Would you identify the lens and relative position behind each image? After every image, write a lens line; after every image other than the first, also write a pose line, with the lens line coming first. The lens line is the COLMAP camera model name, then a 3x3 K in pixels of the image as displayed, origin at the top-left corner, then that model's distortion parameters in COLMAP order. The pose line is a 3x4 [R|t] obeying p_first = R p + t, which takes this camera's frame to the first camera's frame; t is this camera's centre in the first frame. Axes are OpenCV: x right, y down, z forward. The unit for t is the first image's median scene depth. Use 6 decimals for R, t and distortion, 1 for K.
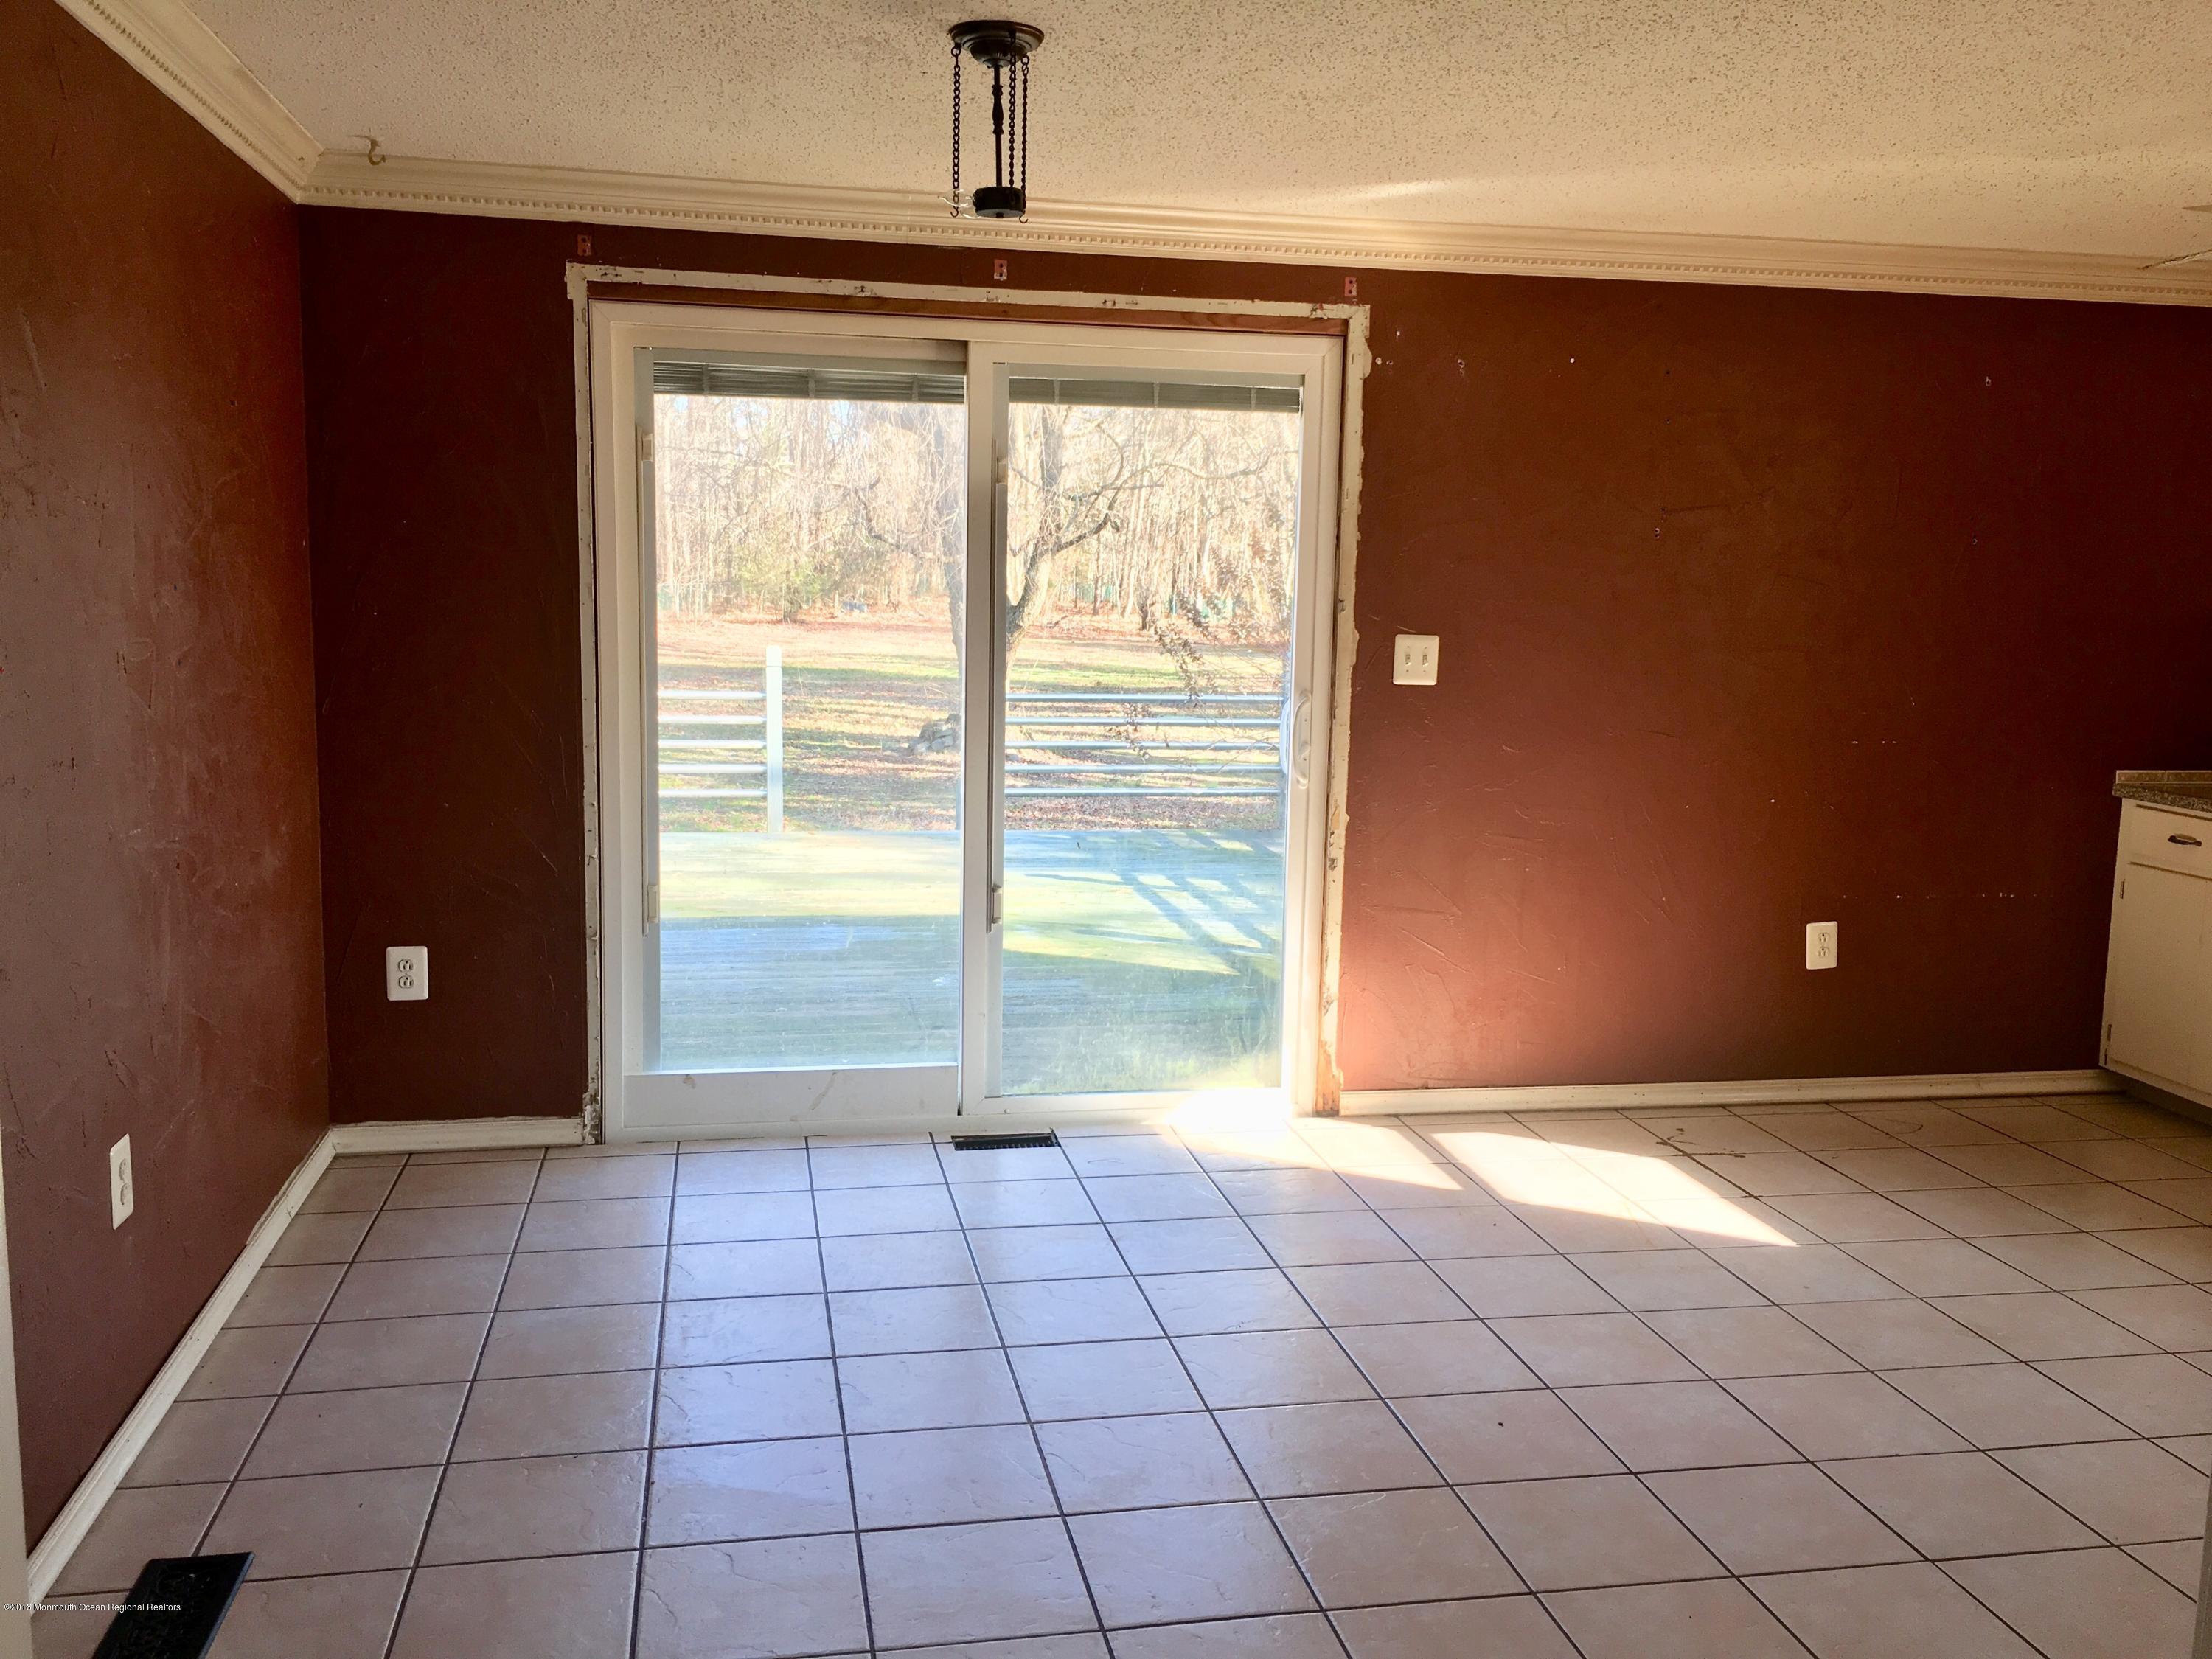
lens RADIAL K [[1891.5, 0, 1124.3], [0, 1891.5, 812.4], [0, 0, 1]] dist [0.082134, -0.090518]
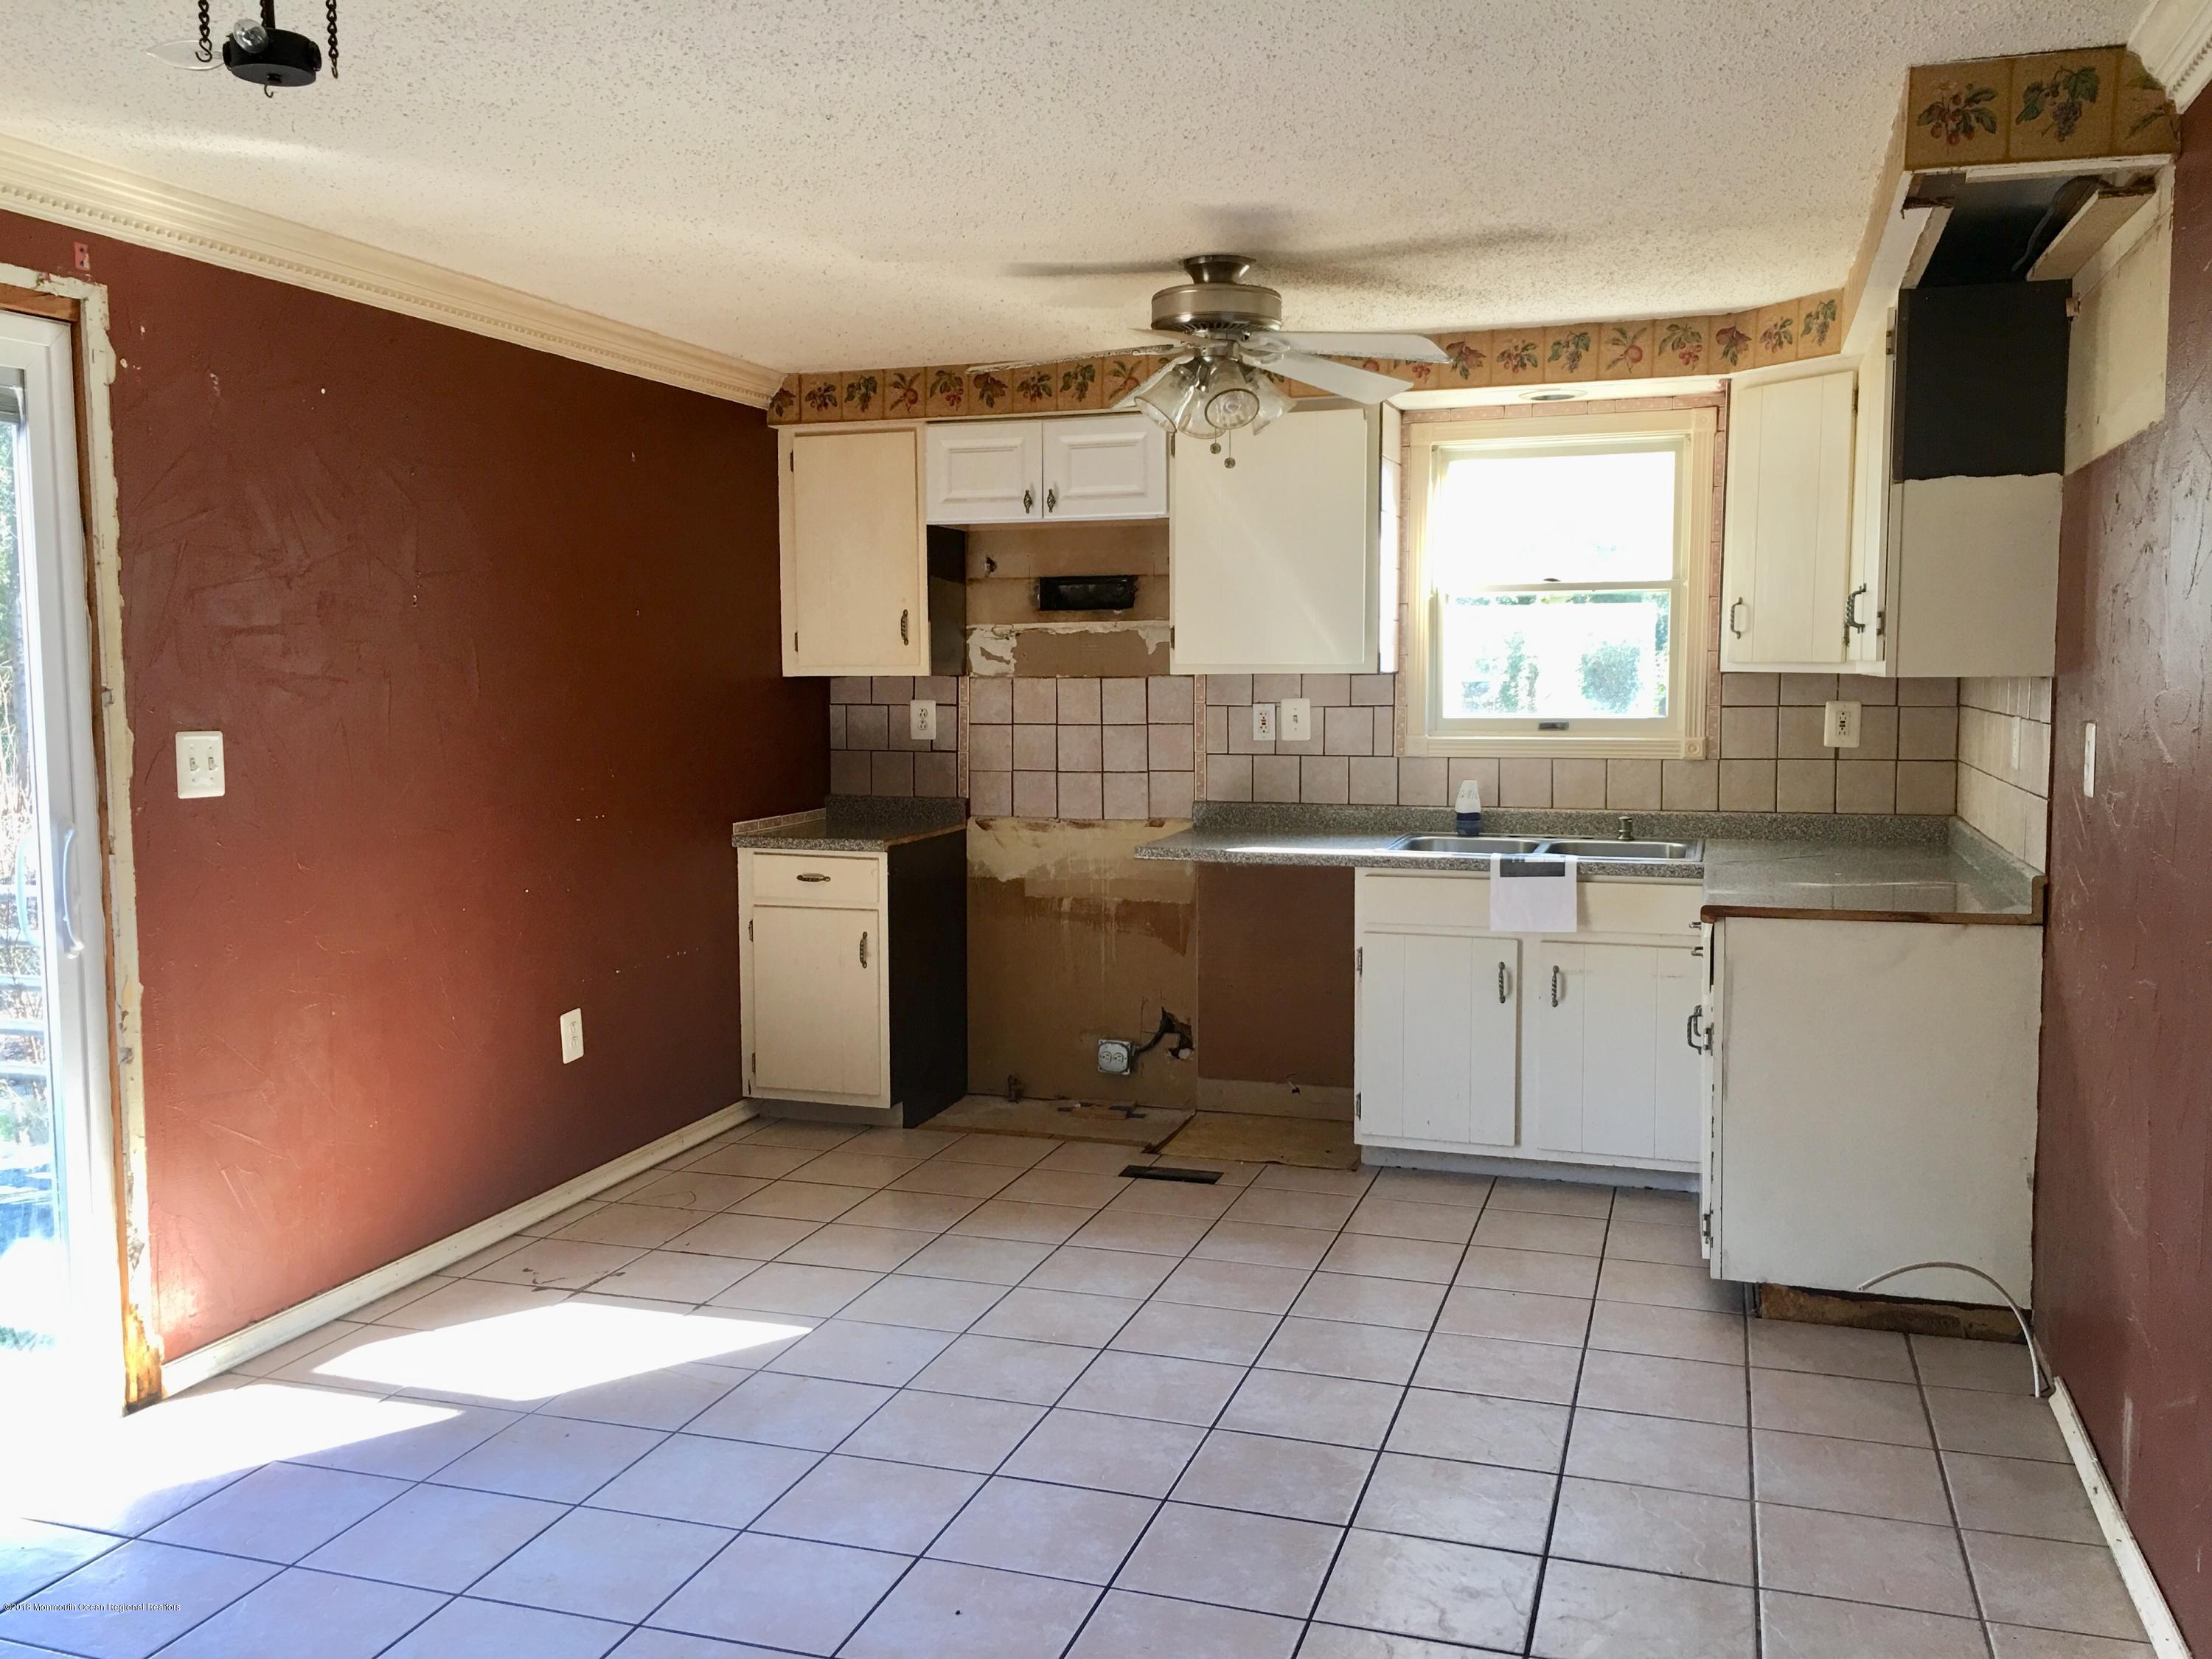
lens RADIAL K [[1891.5, 0, 1107.2], [0, 1891.5, 815.4], [0, 0, 1]] dist [0.082134, -0.090518]
pose [[0.482976, -0.096351, 0.870316, -0.335447], [0.124104, 0.991426, 0.040888, -0.046743], [-0.866794, 0.088262, 0.490793, 0.314647]]
